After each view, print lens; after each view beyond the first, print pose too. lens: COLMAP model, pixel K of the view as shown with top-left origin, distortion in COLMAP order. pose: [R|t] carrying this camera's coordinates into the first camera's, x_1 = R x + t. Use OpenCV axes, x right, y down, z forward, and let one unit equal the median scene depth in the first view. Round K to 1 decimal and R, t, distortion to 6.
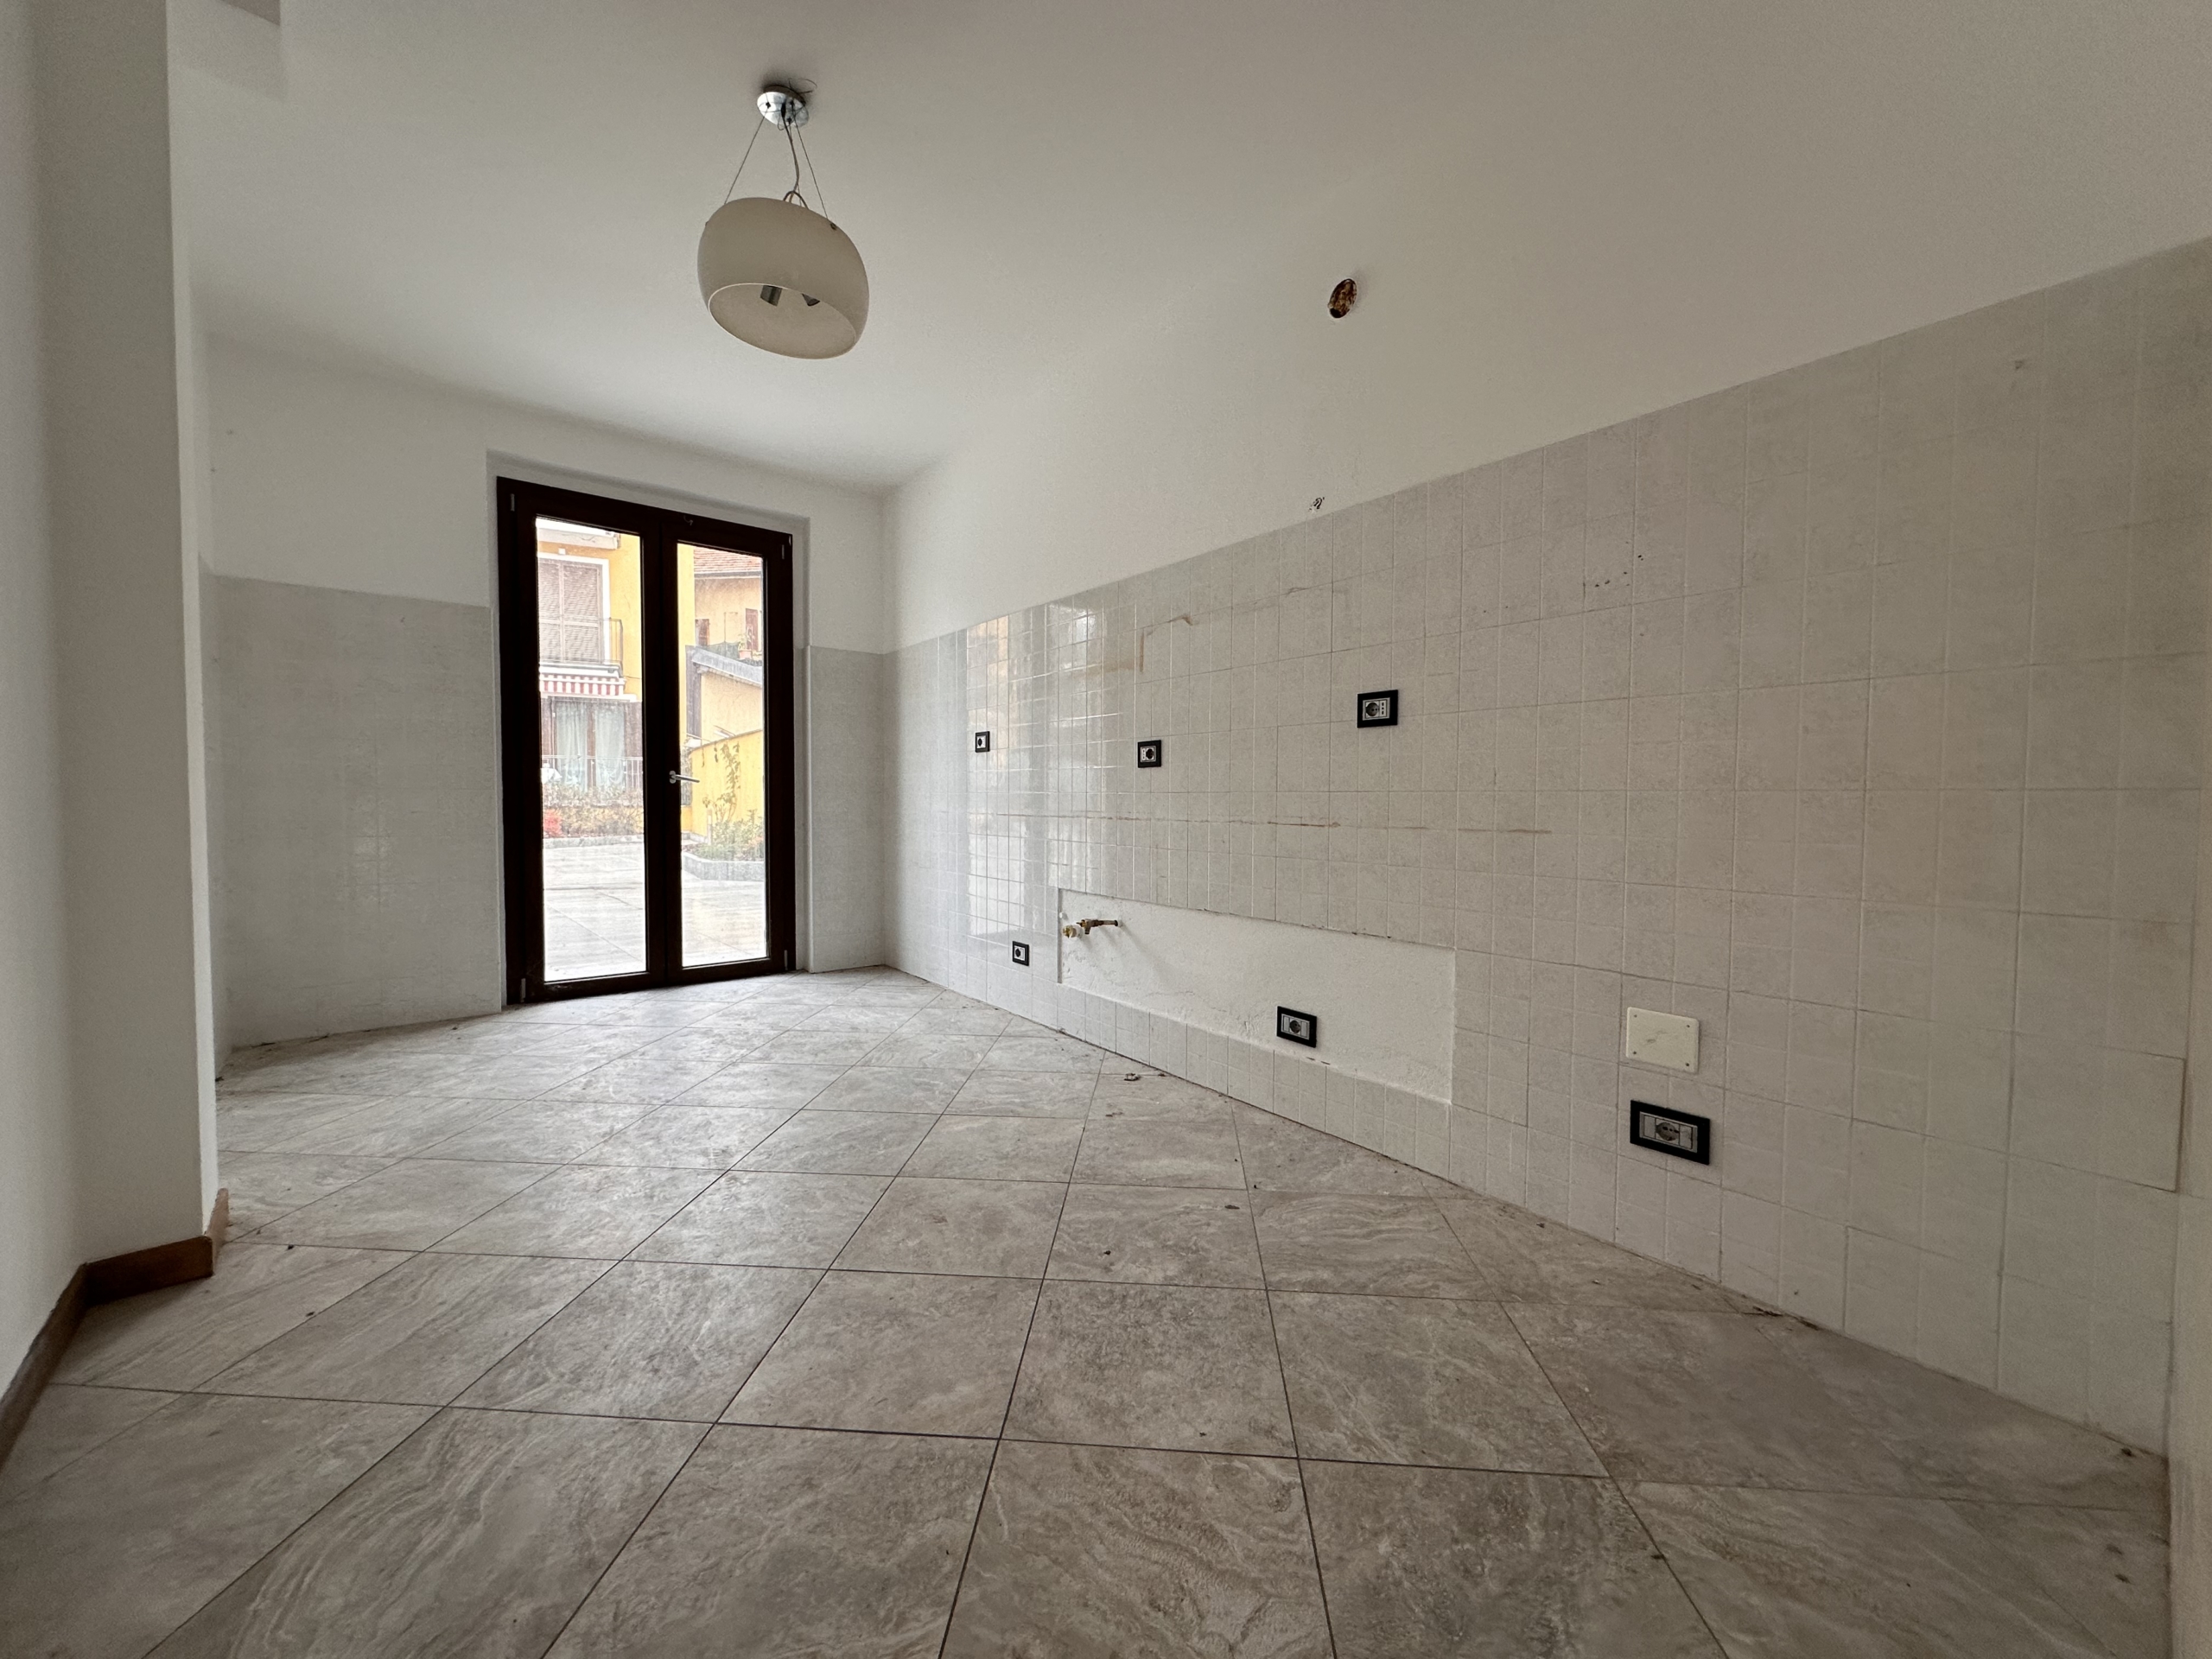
lens RADIAL K [[882.5, 0, 1107.9], [0, 882.5, 831.0], [0, 0, 1]] dist [-0.000888, -0.000159]
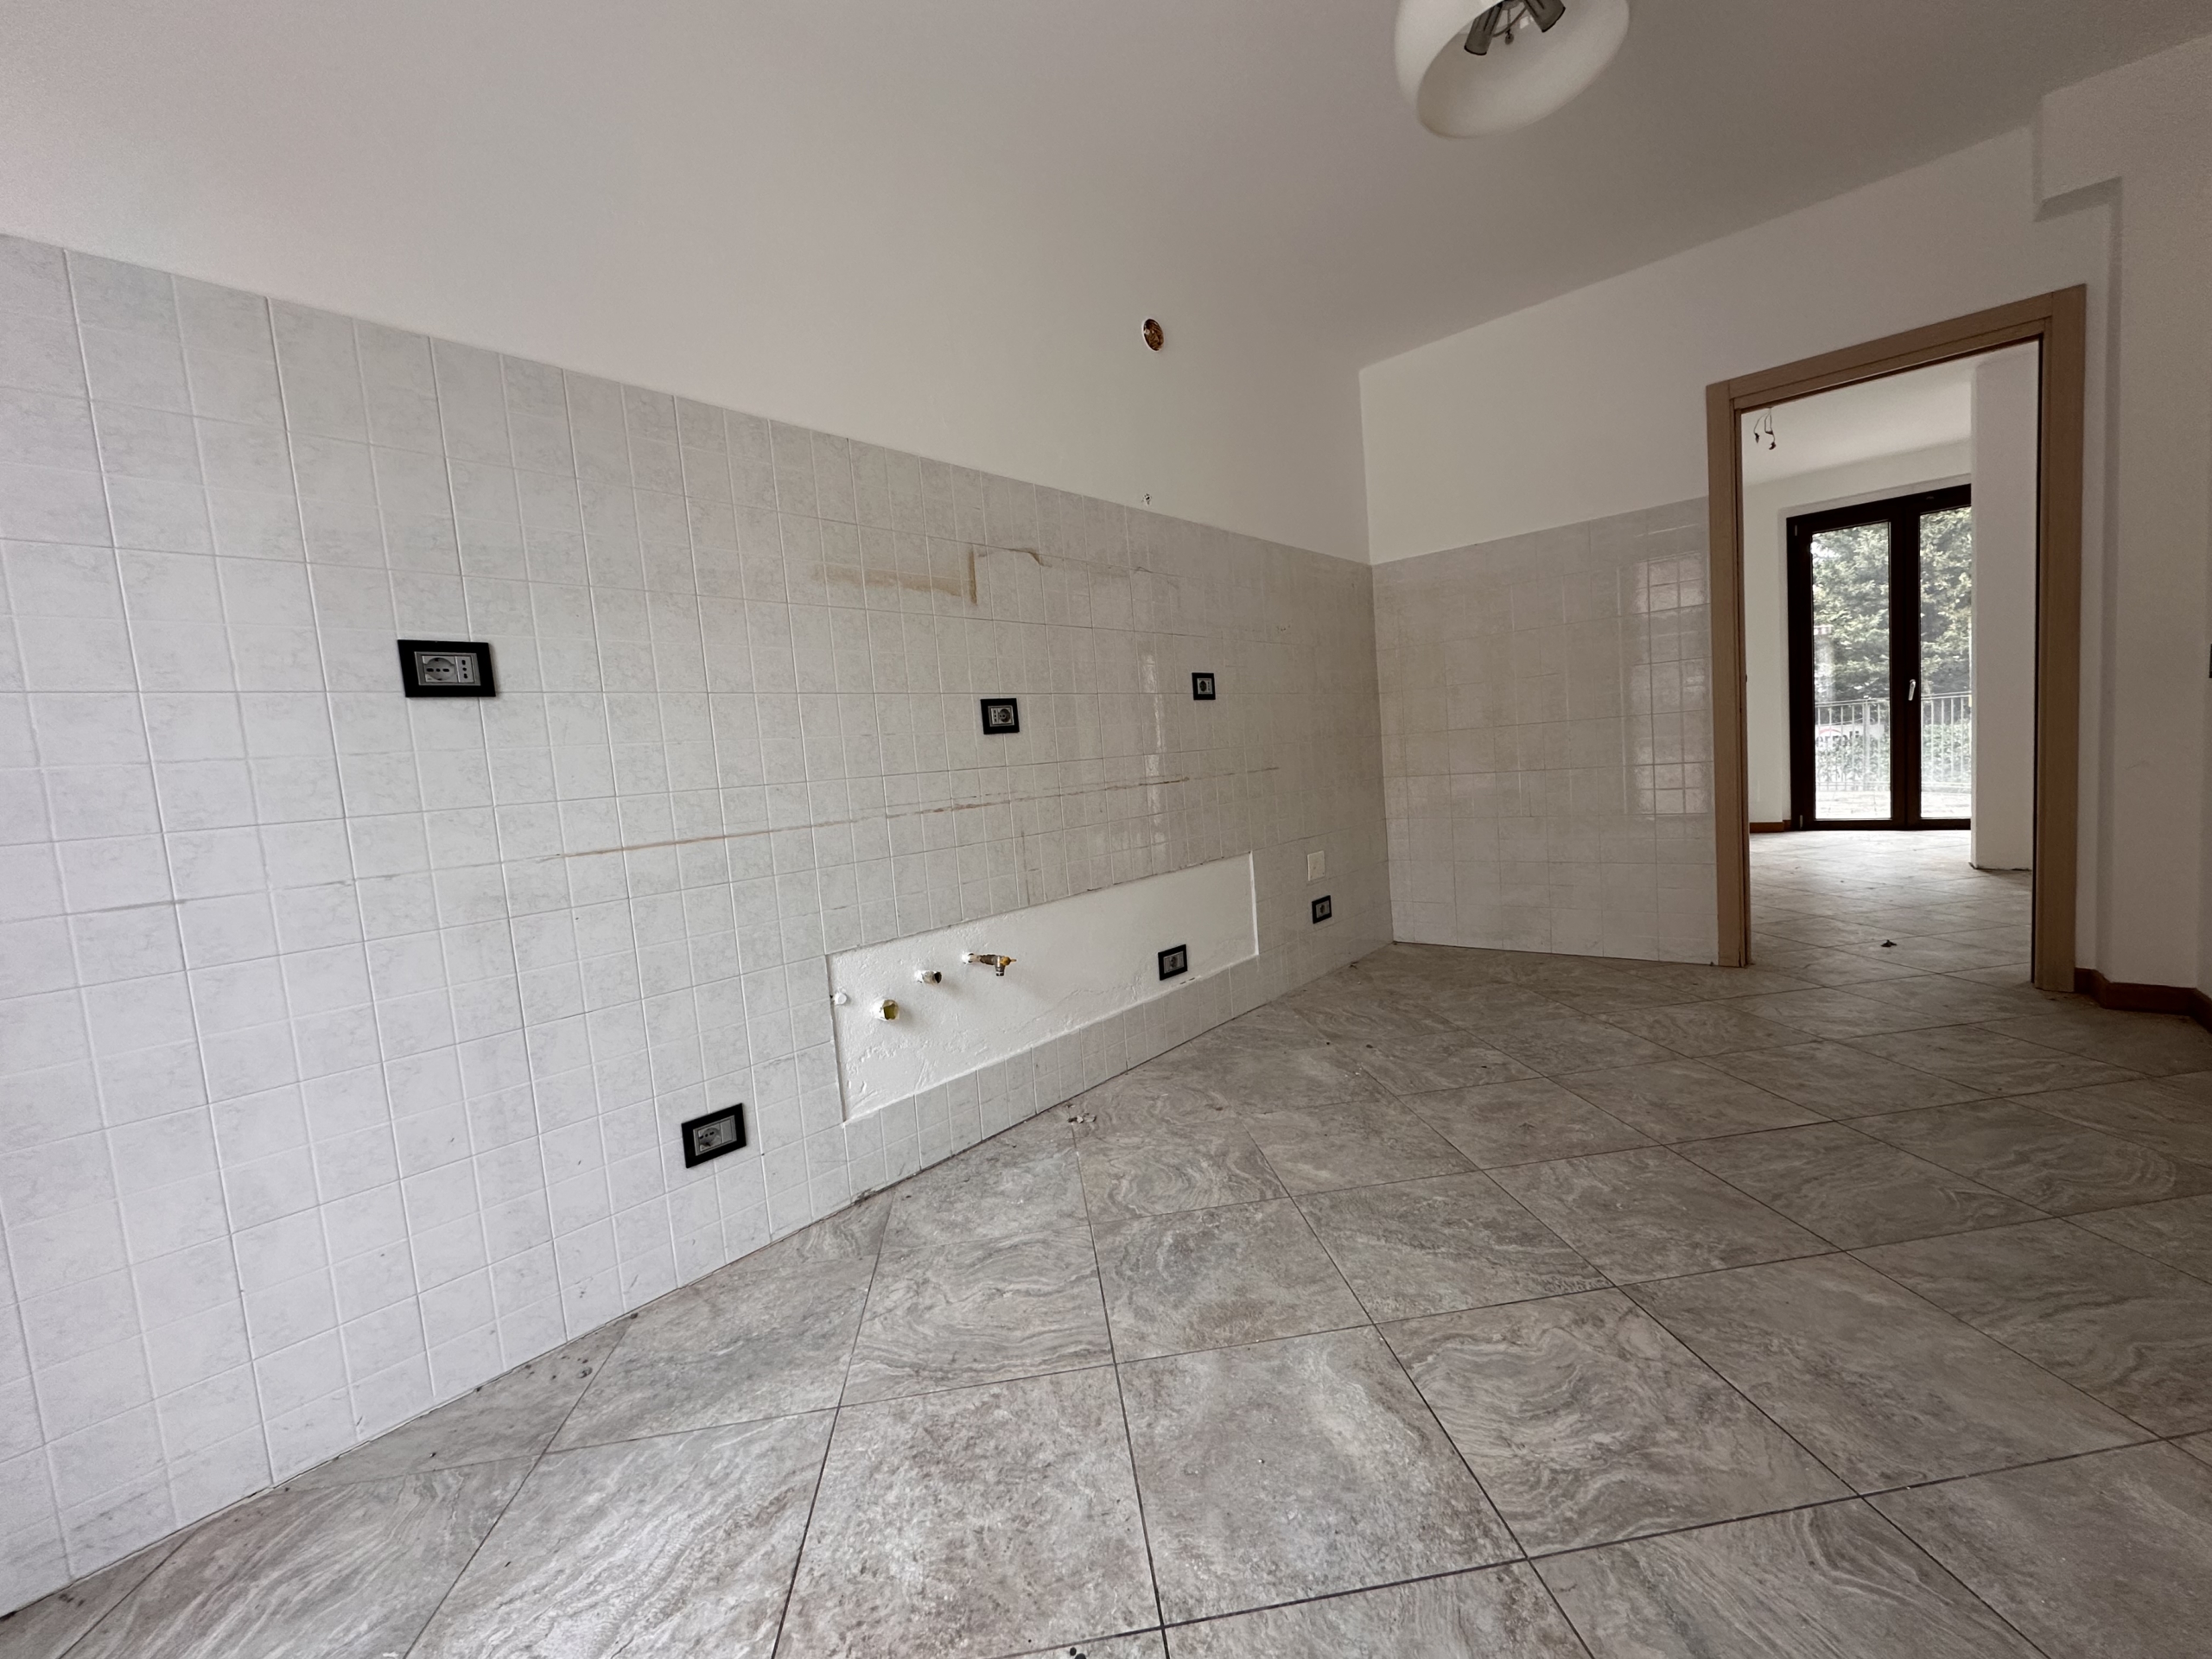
lens RADIAL K [[882.5, 0, 1107.1], [0, 882.5, 834.0], [0, 0, 1]] dist [-0.000888, -0.000159]
pose [[-0.193760, -0.075066, 0.978173, -0.902351], [0.115228, 0.988426, 0.098678, -0.063752], [-0.974258, 0.131833, -0.182868, 1.329019]]
